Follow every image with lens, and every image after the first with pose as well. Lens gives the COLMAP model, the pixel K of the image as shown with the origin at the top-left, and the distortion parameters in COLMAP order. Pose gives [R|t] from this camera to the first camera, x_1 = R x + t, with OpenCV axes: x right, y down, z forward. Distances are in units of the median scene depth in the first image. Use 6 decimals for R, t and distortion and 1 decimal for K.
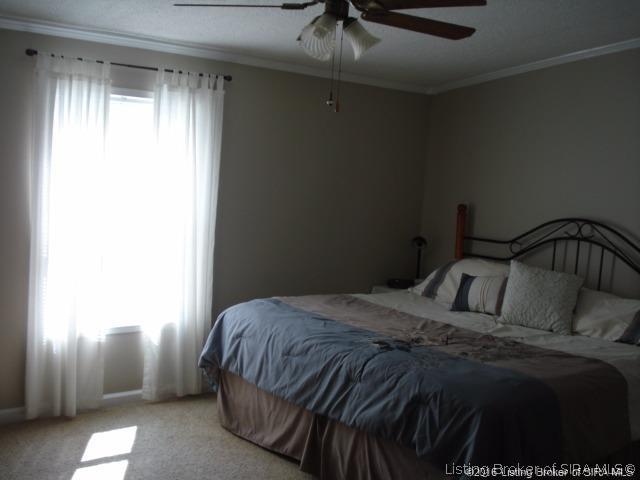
lens RADIAL K [[729.4, 0, 320.0], [0, 729.4, 240.0], [0, 0, 1]] dist [0.154135, -0.004034]
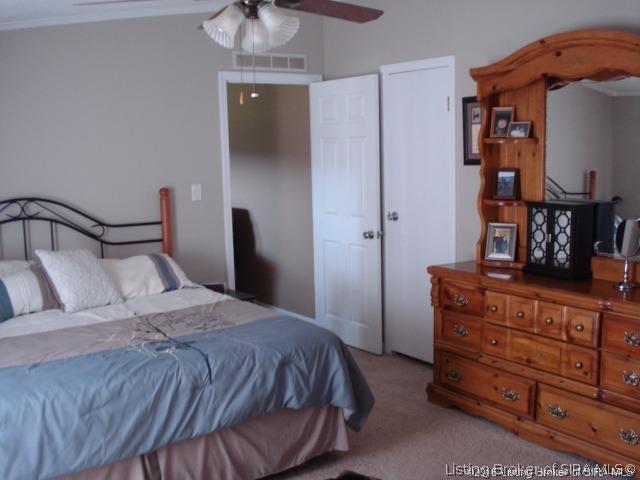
lens RADIAL K [[763.7, 0, 320.0], [0, 763.7, 240.0], [0, 0, 1]] dist [-0.006450, -0.017955]
pose [[0.097332, -0.191990, 0.976558, -0.803737], [0.132843, 0.974943, 0.178433, -0.135966], [-0.986346, 0.112362, 0.120398, 0.672749]]
